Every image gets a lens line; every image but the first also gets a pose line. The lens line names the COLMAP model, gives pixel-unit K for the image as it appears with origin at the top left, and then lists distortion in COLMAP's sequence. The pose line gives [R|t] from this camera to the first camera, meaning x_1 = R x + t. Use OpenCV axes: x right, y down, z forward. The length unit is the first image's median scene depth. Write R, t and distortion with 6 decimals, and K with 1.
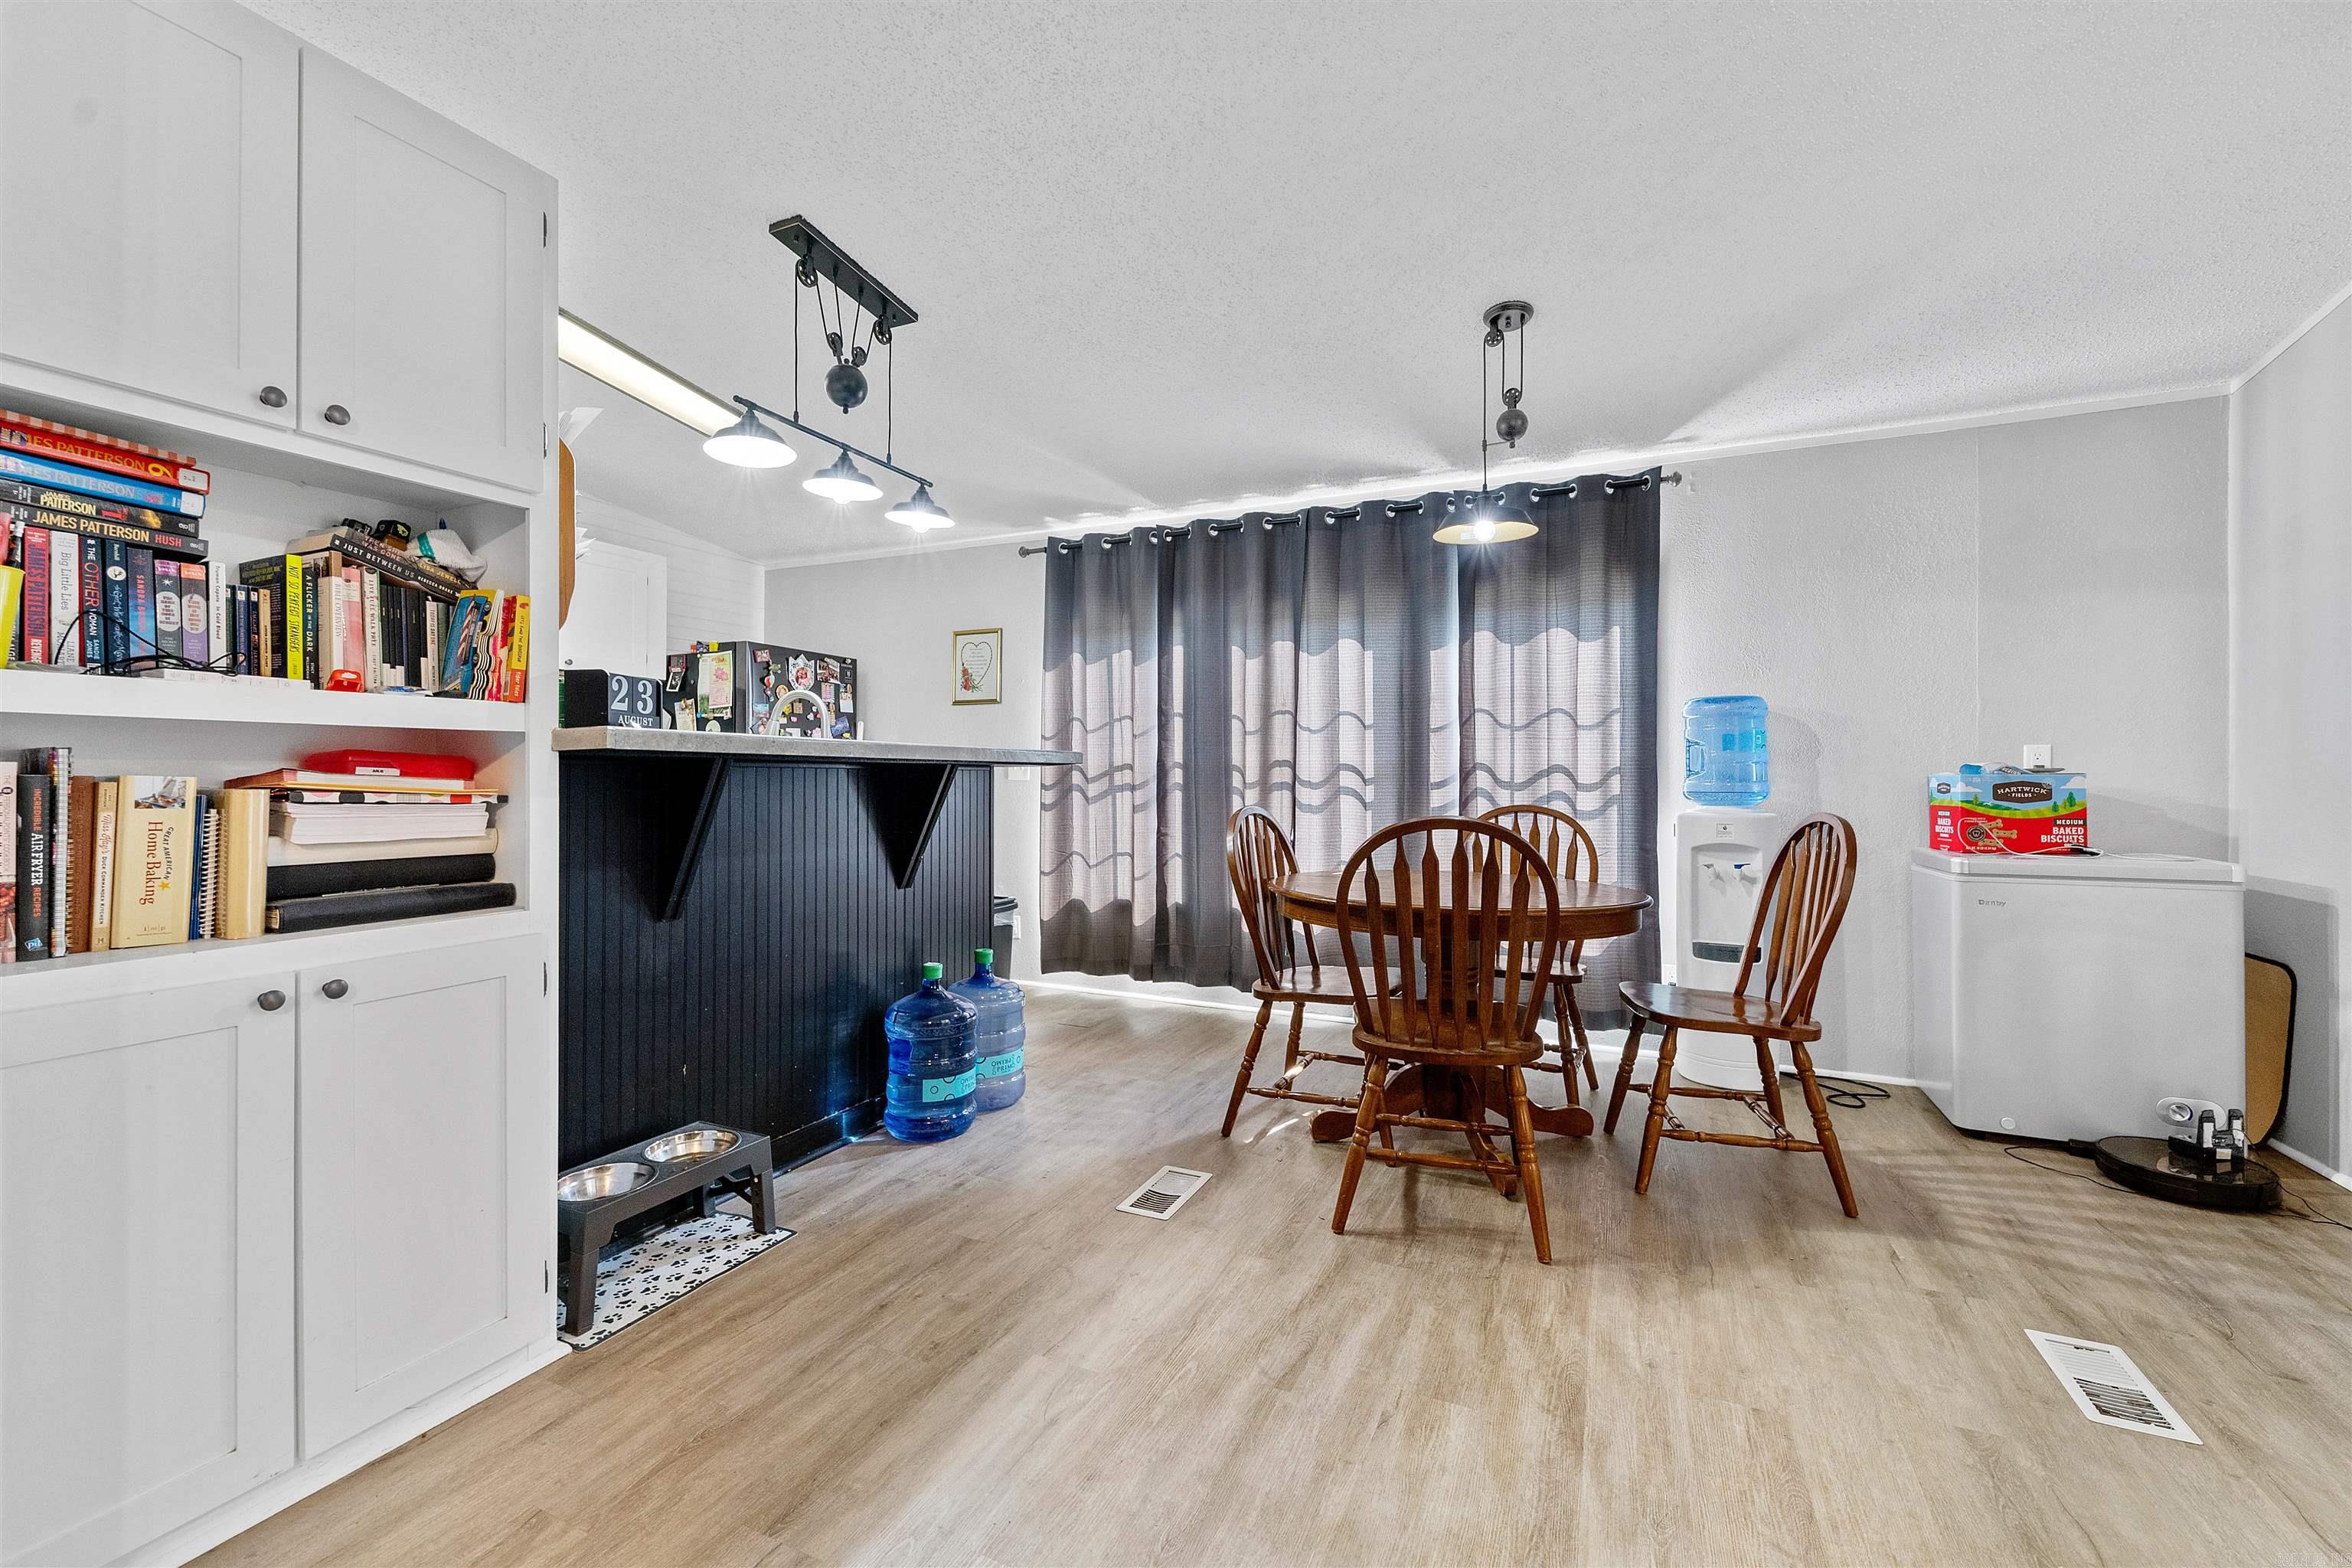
lens RADIAL K [[960.7, 0, 1172.4], [0, 960.7, 768.8], [0, 0, 1]] dist [0.000937, 0.000058]
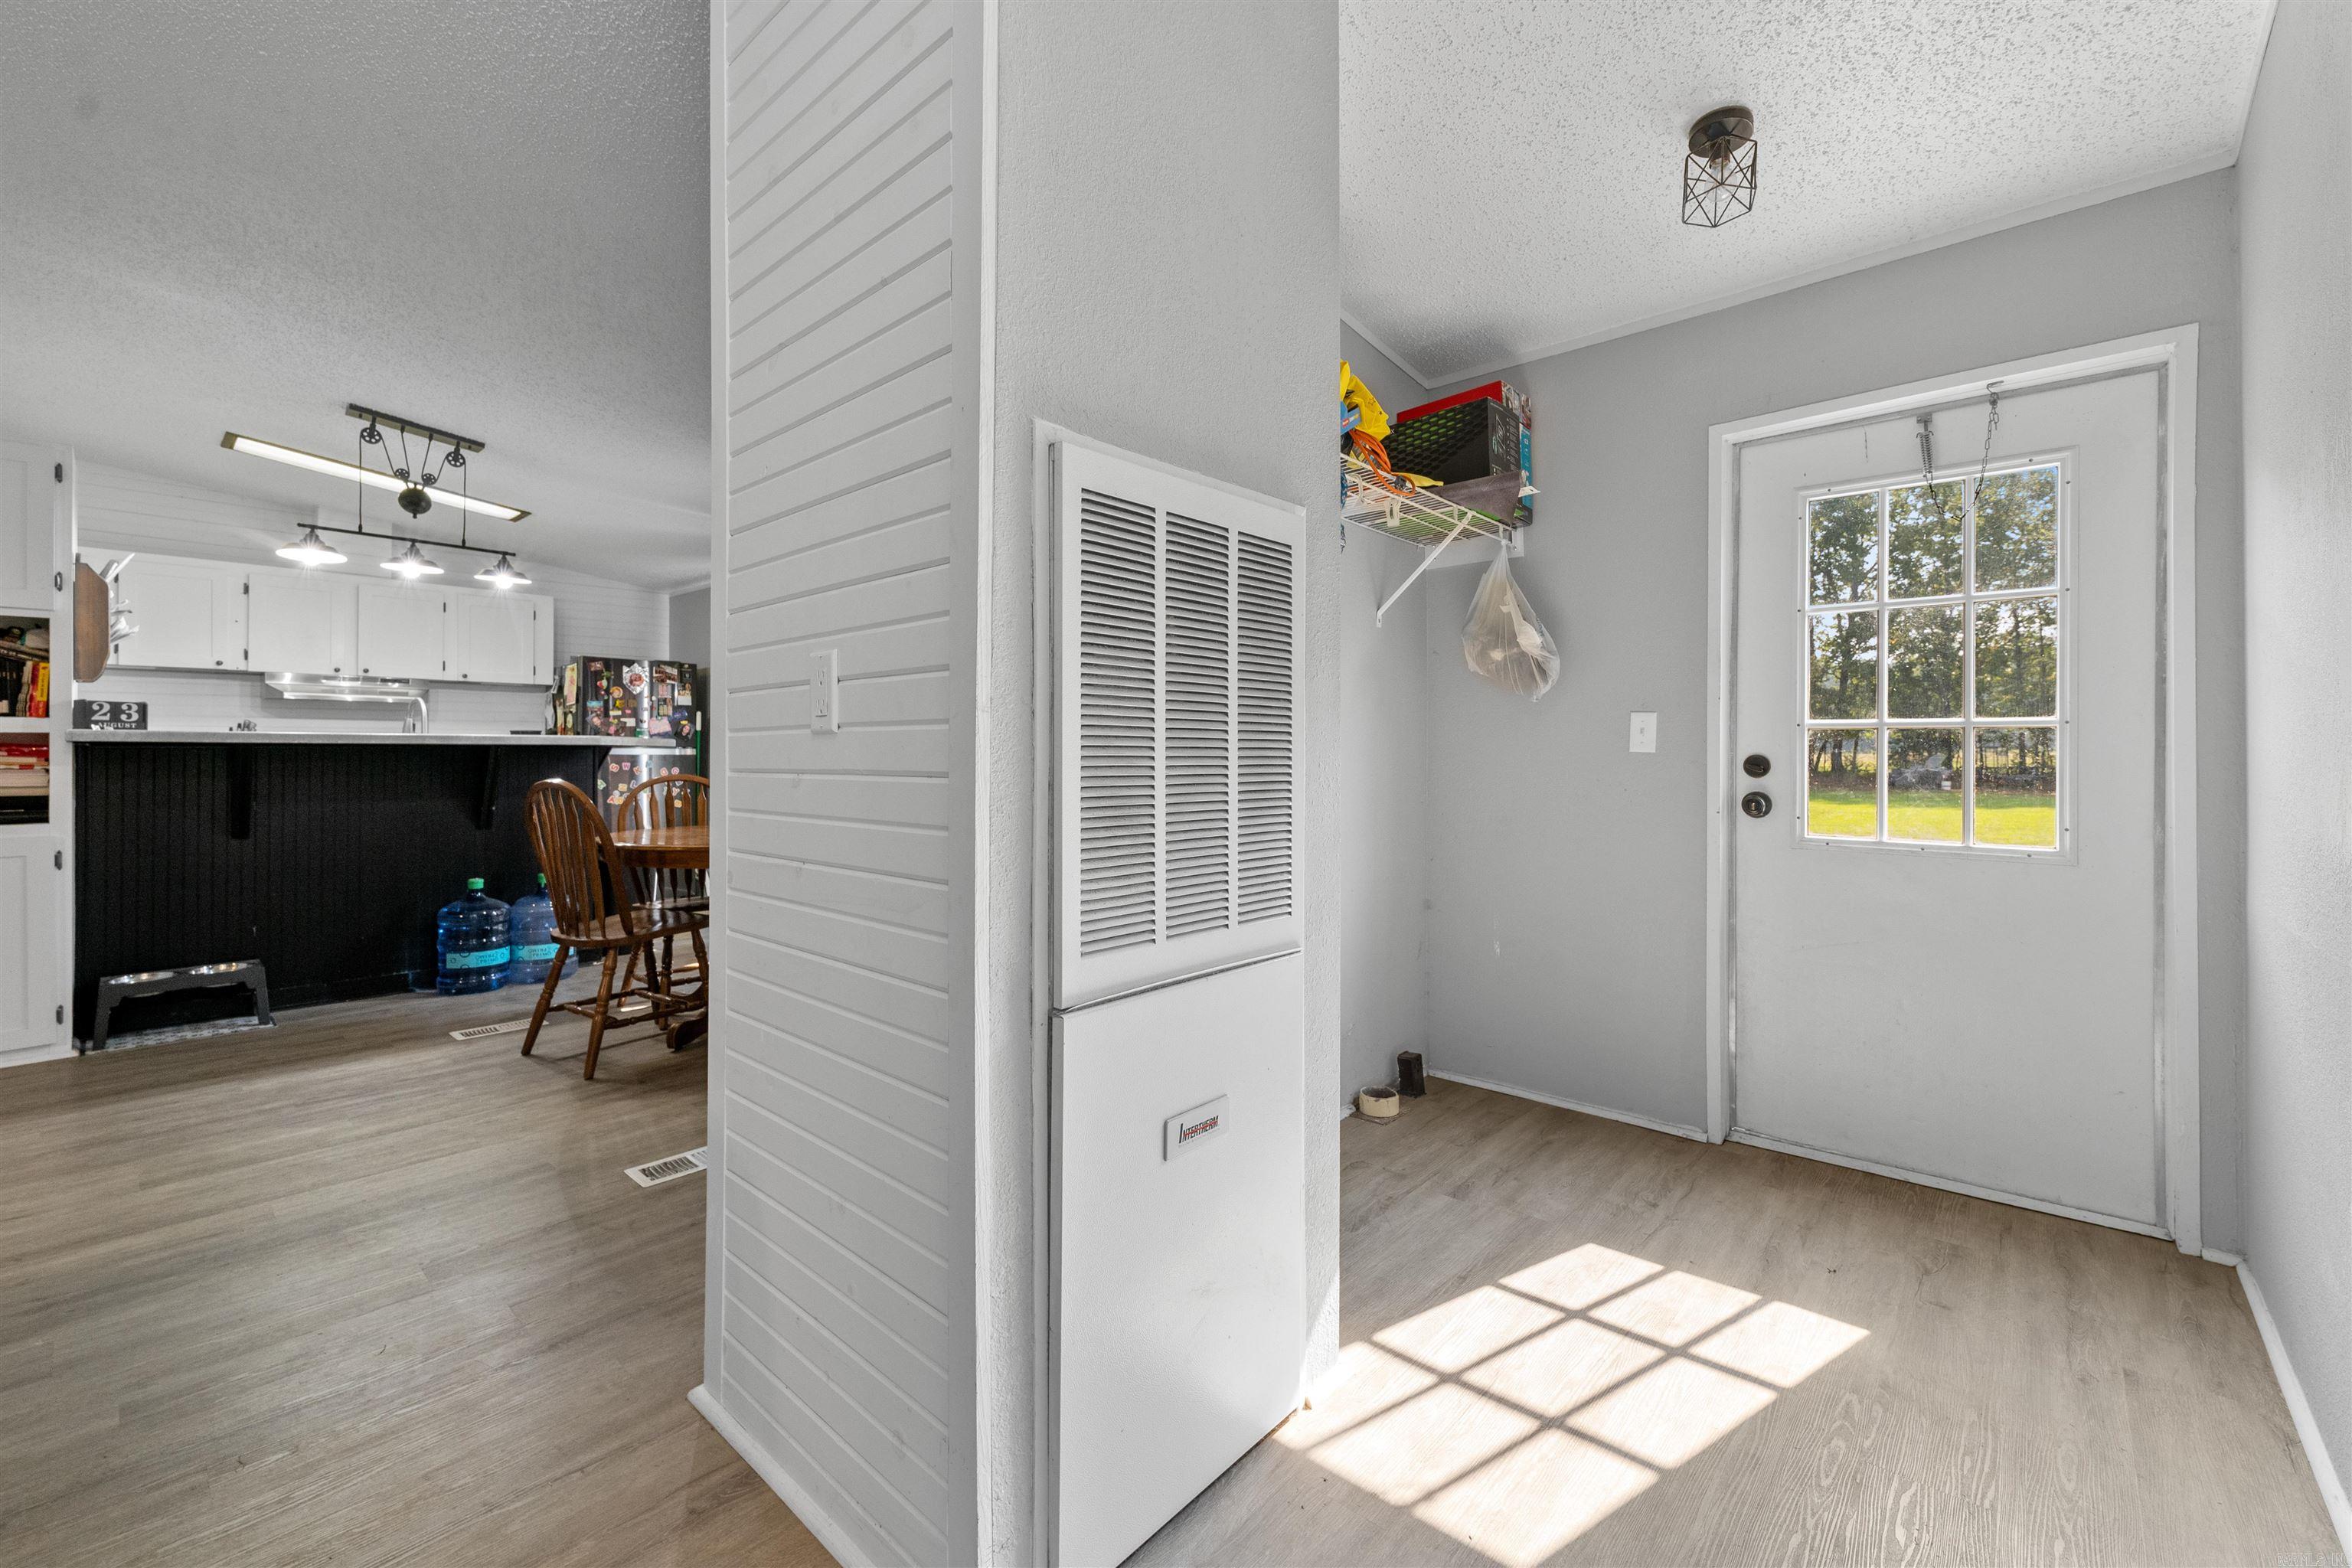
lens RADIAL K [[961.2, 0, 1173.6], [0, 961.2, 747.0], [0, 0, 1]] dist [0.000745, 0.000003]
pose [[0.955840, -0.005413, -0.293837, 1.828725], [0.006360, 0.999977, 0.002269, 0.000555], [0.293818, -0.004038, 0.955853, -0.168653]]
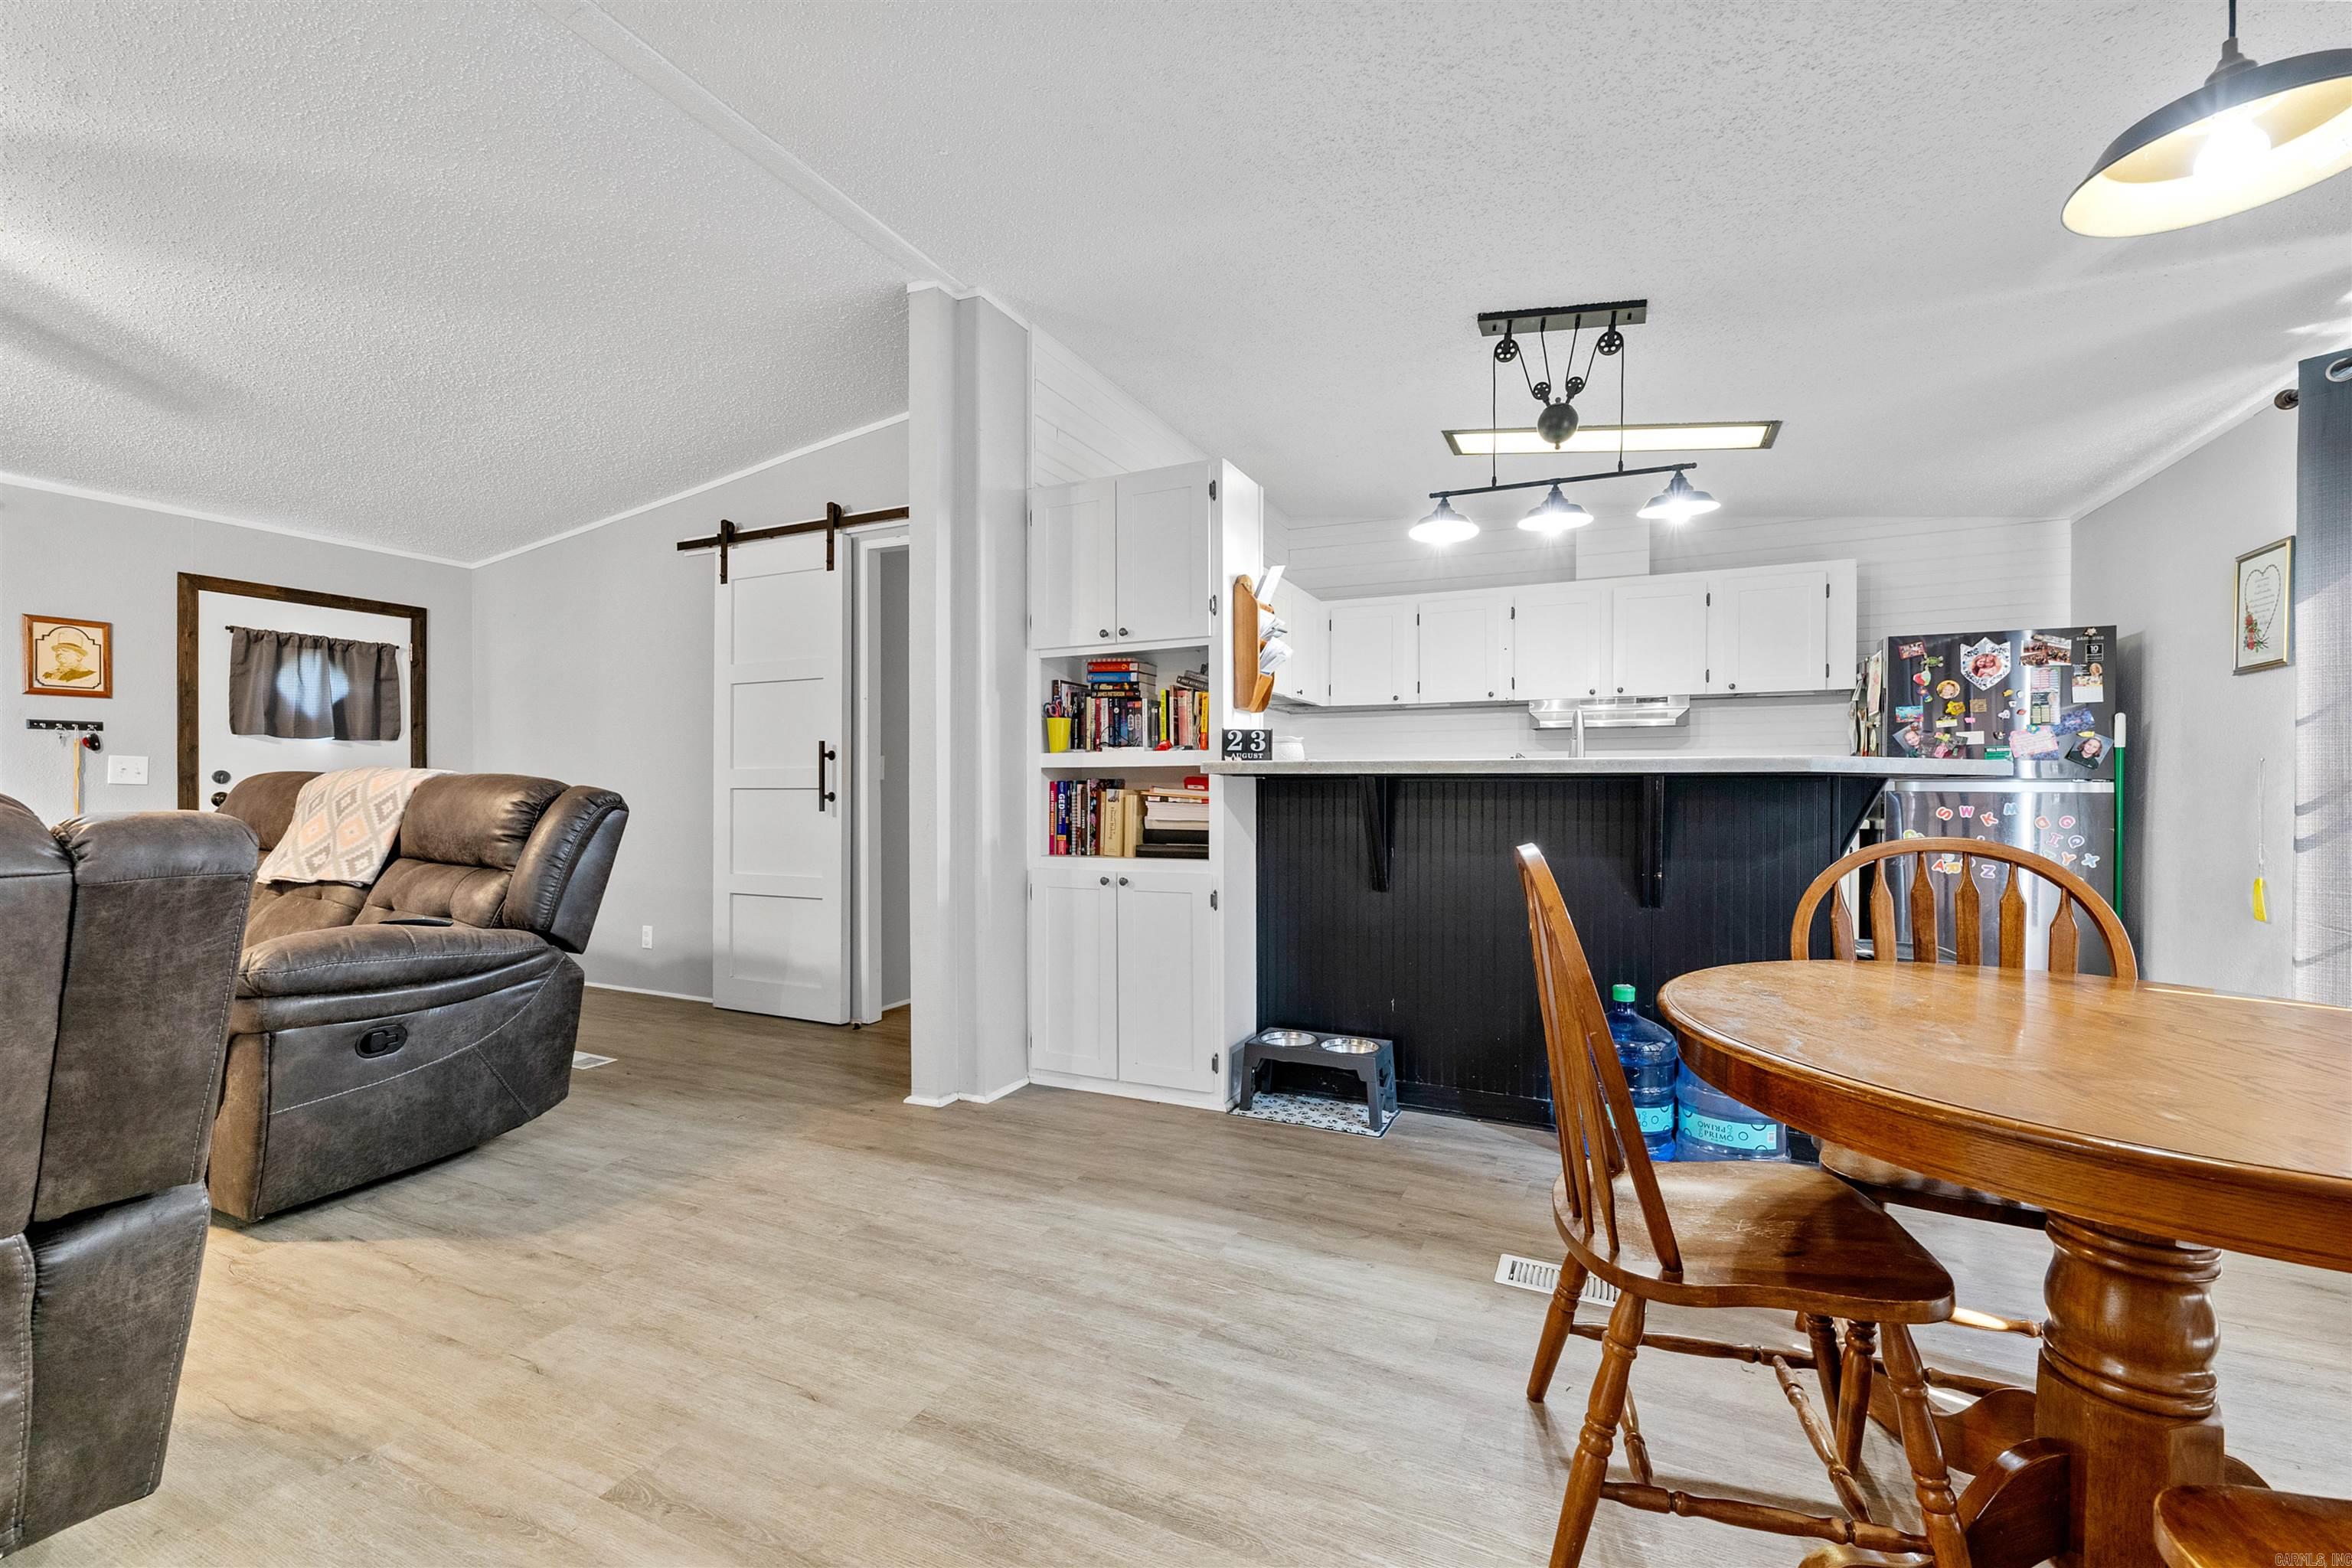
lens RADIAL K [[972.5, 0, 1174.6], [0, 972.5, 789.7], [0, 0, 1]] dist [0.001353, 0.000045]
pose [[-0.007376, -0.001904, -0.999971, 1.066012], [0.006610, 0.999976, -0.001952, 0.010504], [0.999951, -0.006624, -0.007363, 0.833485]]
